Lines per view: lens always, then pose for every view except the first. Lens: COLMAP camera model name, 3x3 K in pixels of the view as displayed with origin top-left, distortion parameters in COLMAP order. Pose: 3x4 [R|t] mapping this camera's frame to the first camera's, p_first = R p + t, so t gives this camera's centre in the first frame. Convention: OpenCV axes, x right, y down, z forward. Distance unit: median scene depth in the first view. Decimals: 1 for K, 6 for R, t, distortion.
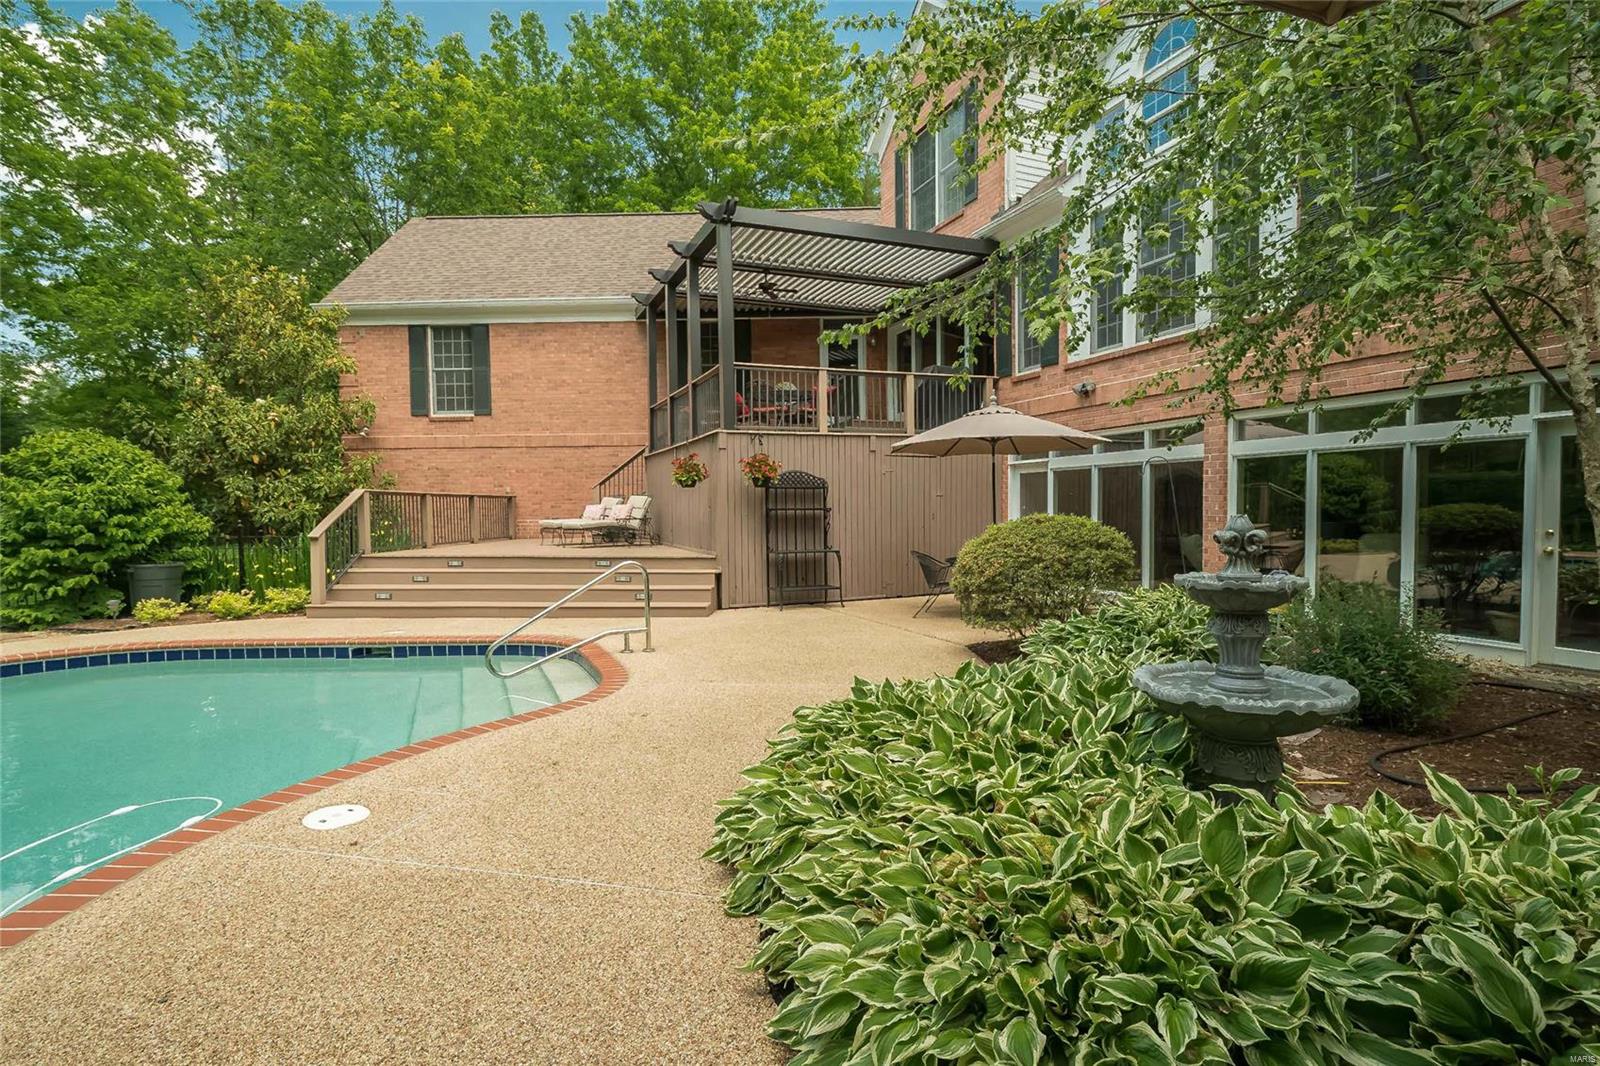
lens RADIAL K [[741.4, 0, 805.7], [0, 741.4, 539.4], [0, 0, 1]] dist [-0.000120, -0.000170]
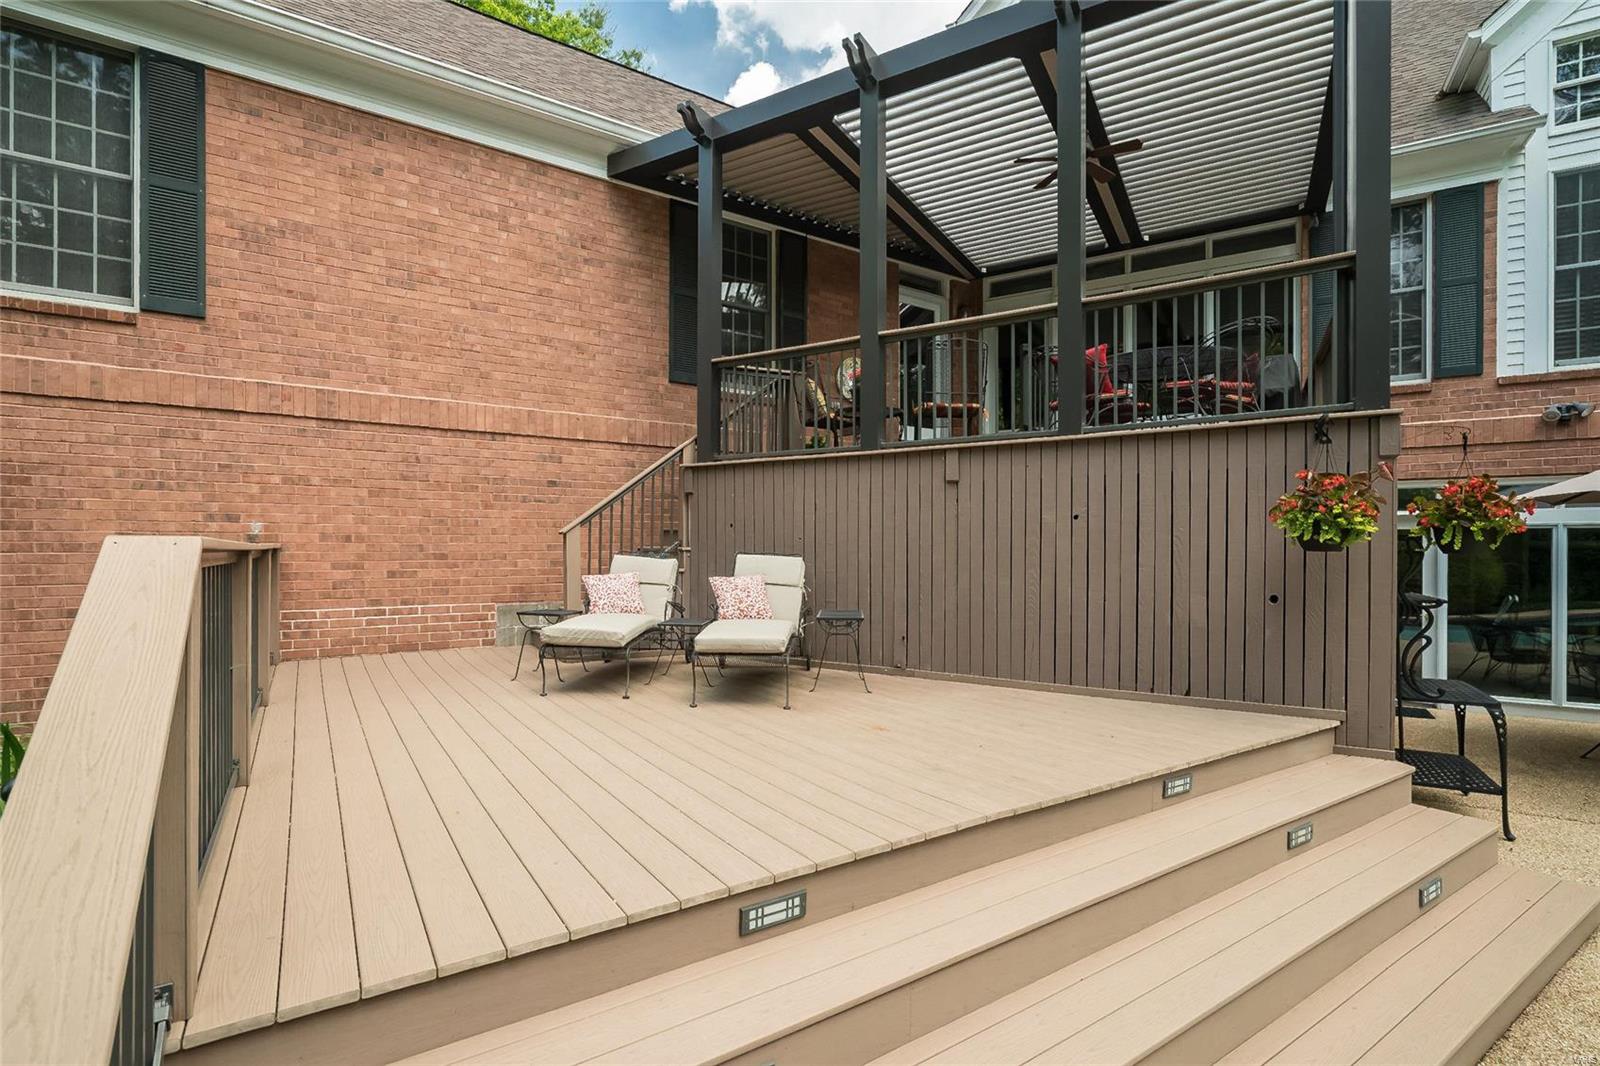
lens RADIAL K [[738.2, 0, 796.3], [0, 738.2, 546.5], [0, 0, 1]] dist [0.002319, -0.000141]
pose [[0.820848, 0.011603, 0.571029, -0.548562], [0.014508, 0.999047, -0.041154, -0.055753], [-0.570963, 0.042066, 0.819898, 0.768930]]
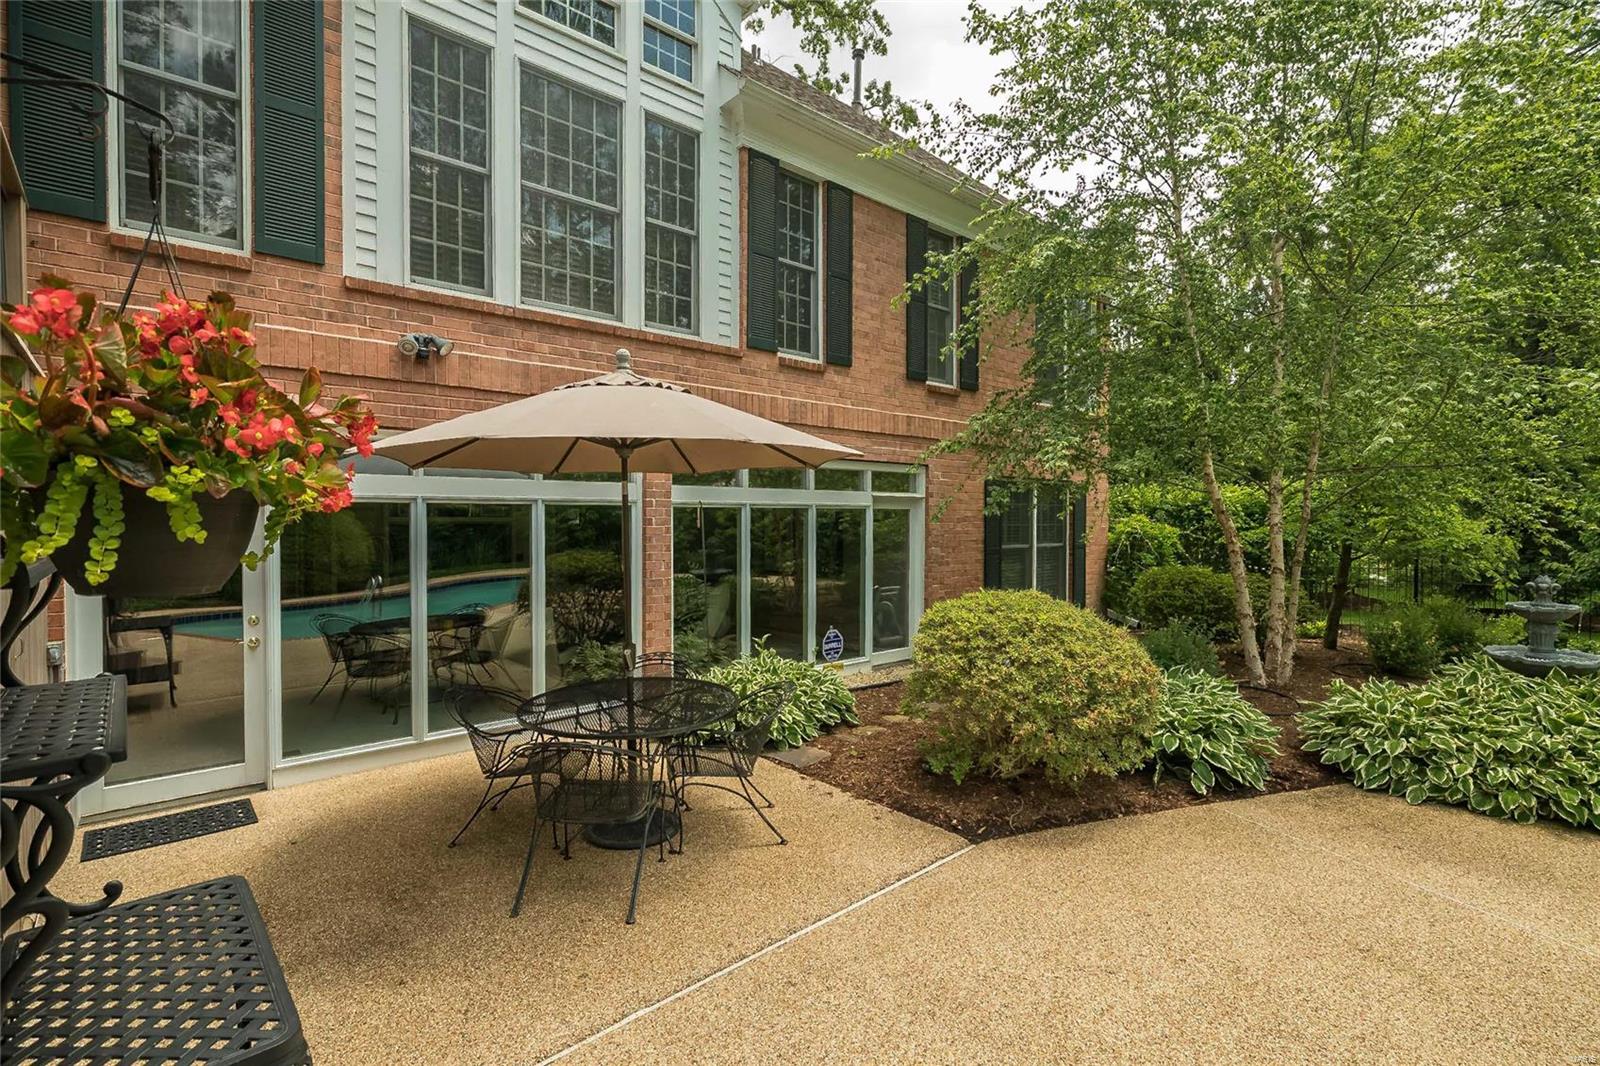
lens RADIAL K [[754.0, 0, 811.7], [0, 754.0, 528.9], [0, 0, 1]] dist [-0.000959, 0.000125]
pose [[-0.318601, -0.001880, 0.947887, -0.182218], [0.044913, 0.998845, 0.017077, -0.068507], [-0.946824, 0.048014, -0.318148, 0.831437]]
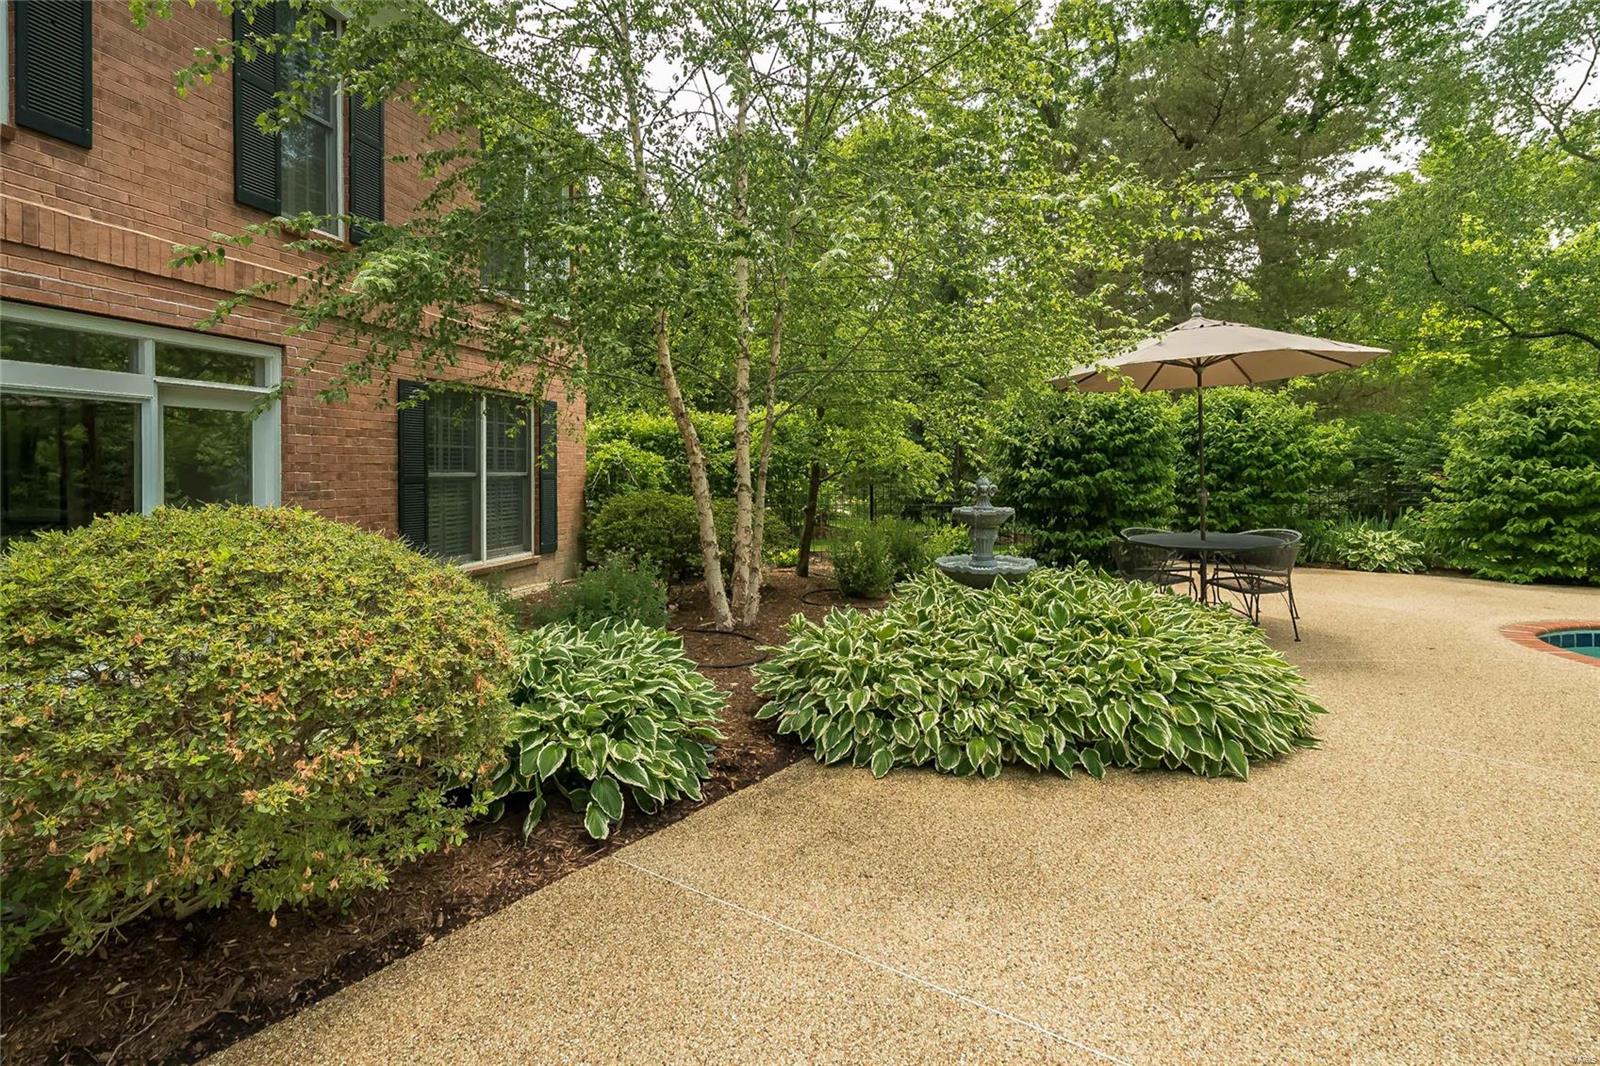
lens RADIAL K [[756.6, 0, 788.3], [0, 756.6, 467.0], [0, 0, 1]] dist [-0.000344, 0.000012]
pose [[-0.779790, 0.019430, 0.625739, -0.060250], [0.043905, 0.998755, 0.023701, -0.029432], [-0.624499, 0.045954, -0.779672, 0.649331]]
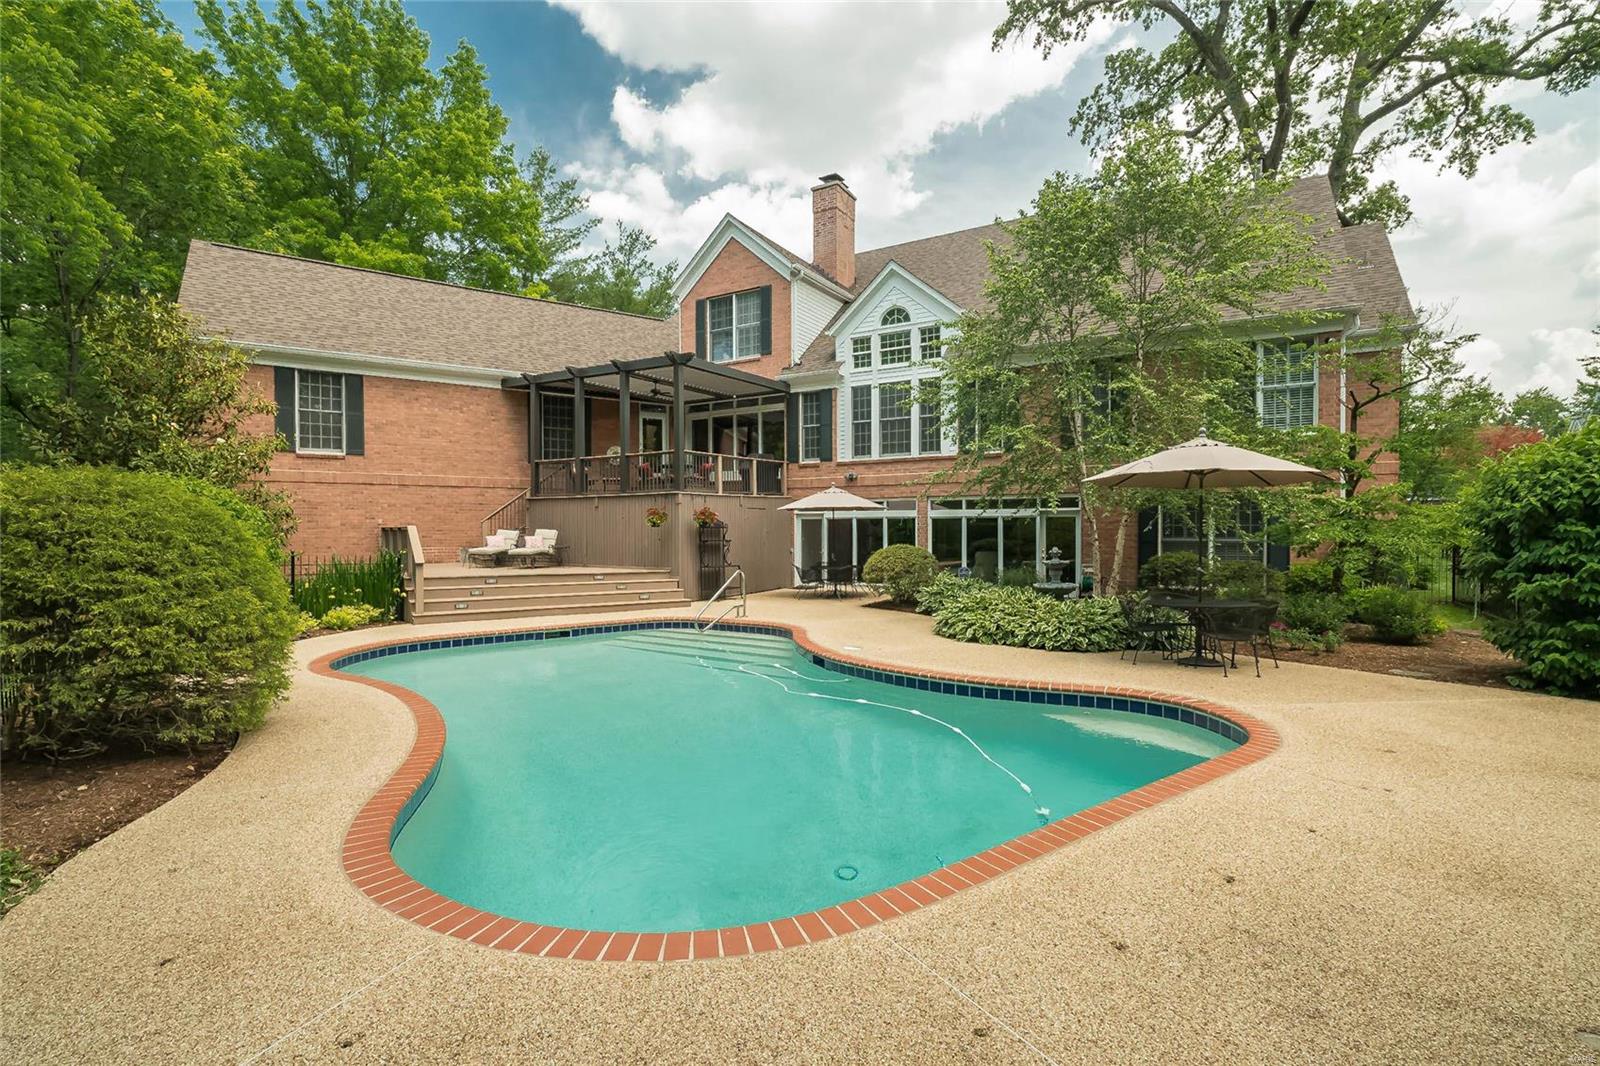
lens RADIAL K [[715.4, 0, 787.0], [0, 715.4, 543.9], [0, 0, 1]] dist [0.003730, 0.000726]
pose [[0.817071, -0.005149, 0.576514, -0.737871], [0.019250, 0.999646, -0.018354, -0.001084], [-0.576216, 0.026094, 0.816881, -0.360835]]
